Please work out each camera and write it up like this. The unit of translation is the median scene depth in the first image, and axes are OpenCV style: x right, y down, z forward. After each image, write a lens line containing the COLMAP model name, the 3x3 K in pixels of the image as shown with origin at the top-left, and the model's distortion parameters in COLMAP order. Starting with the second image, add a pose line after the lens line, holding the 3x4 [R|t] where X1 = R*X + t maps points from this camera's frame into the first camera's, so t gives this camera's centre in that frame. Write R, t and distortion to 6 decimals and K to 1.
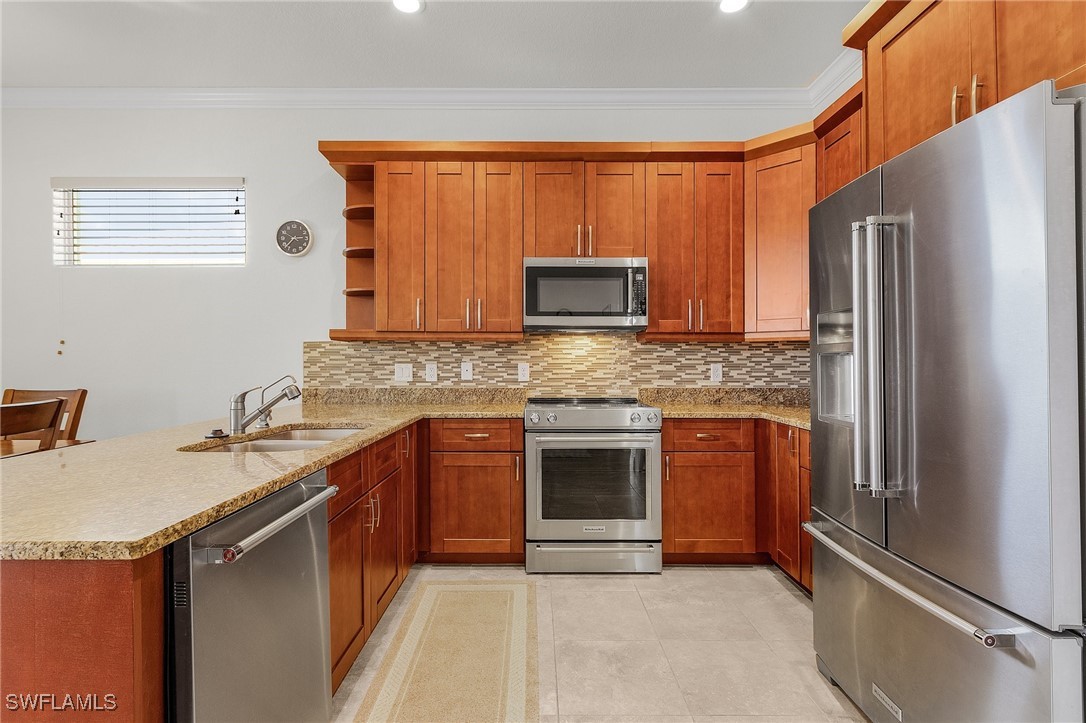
lens RADIAL K [[505.0, 0, 540.6], [0, 505.0, 359.9], [0, 0, 1]] dist [0.002322, -0.000350]
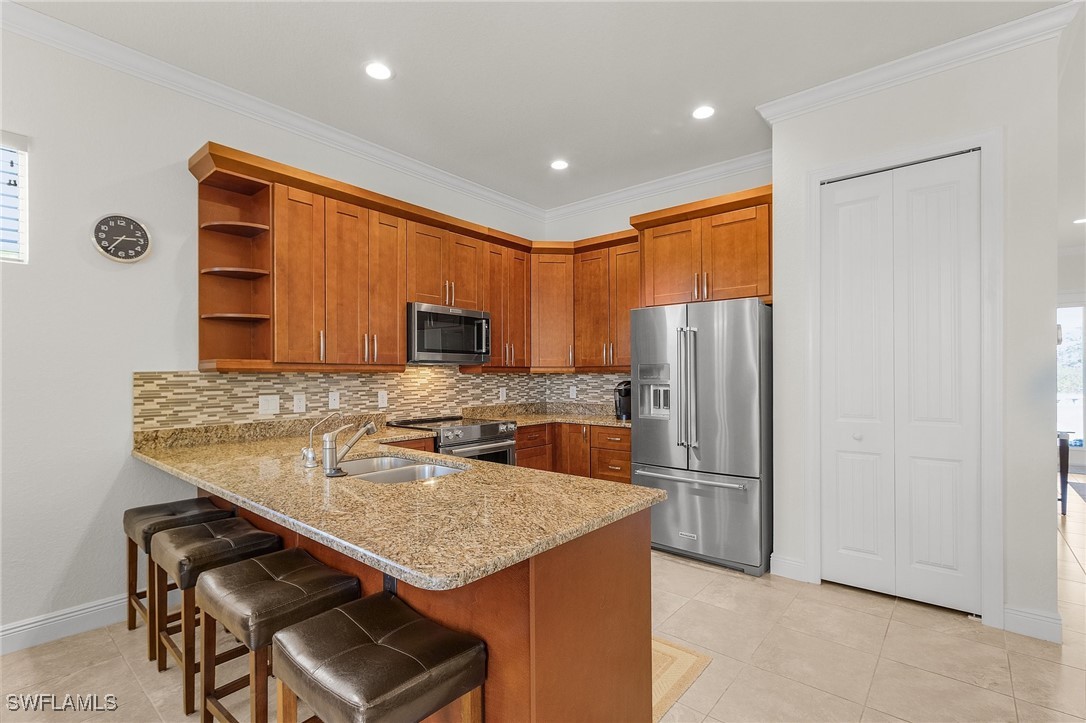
lens RADIAL K [[505.0, 0, 537.0], [0, 505.0, 371.6], [0, 0, 1]] dist [0.002322, -0.000350]
pose [[0.645318, 0.000642, 0.763913, -0.668297], [0.004423, 0.999980, -0.004577, -0.030242], [-0.763901, 0.006333, 0.645302, 0.015341]]
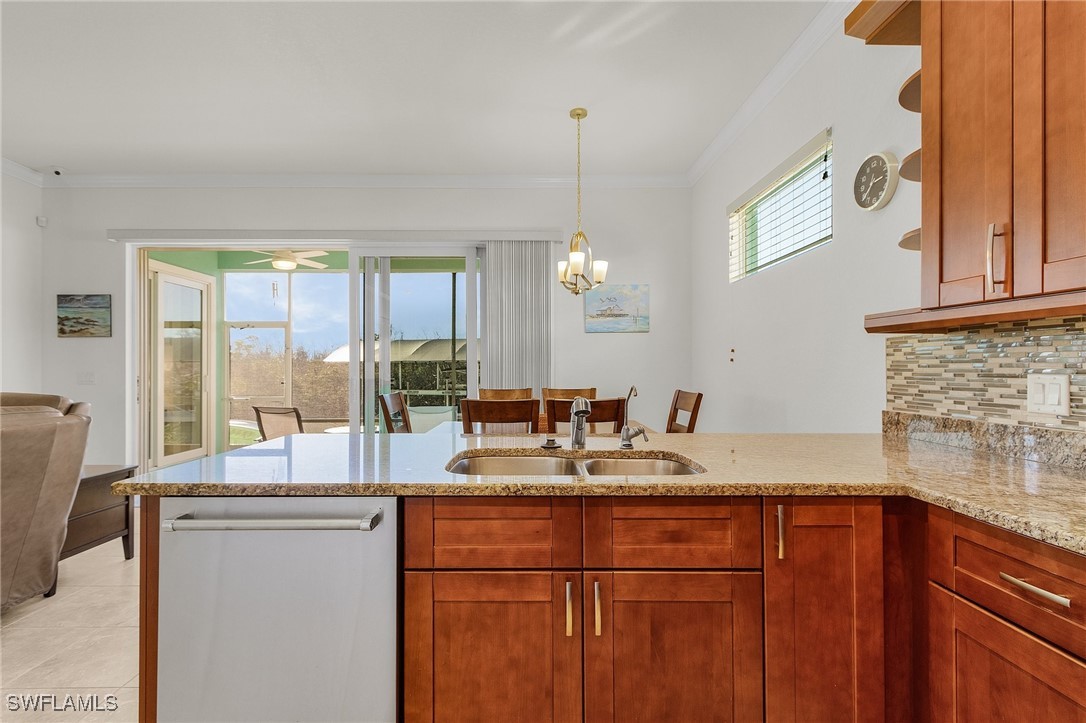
lens RADIAL K [[505.0, 0, 523.8], [0, 505.0, 364.1], [0, 0, 1]] dist [0.002322, -0.000350]
pose [[0.002329, -0.004781, -0.999986, 0.173608], [-0.002608, 0.999985, -0.004787, 0.001612], [0.999994, 0.002619, 0.002316, 0.540001]]
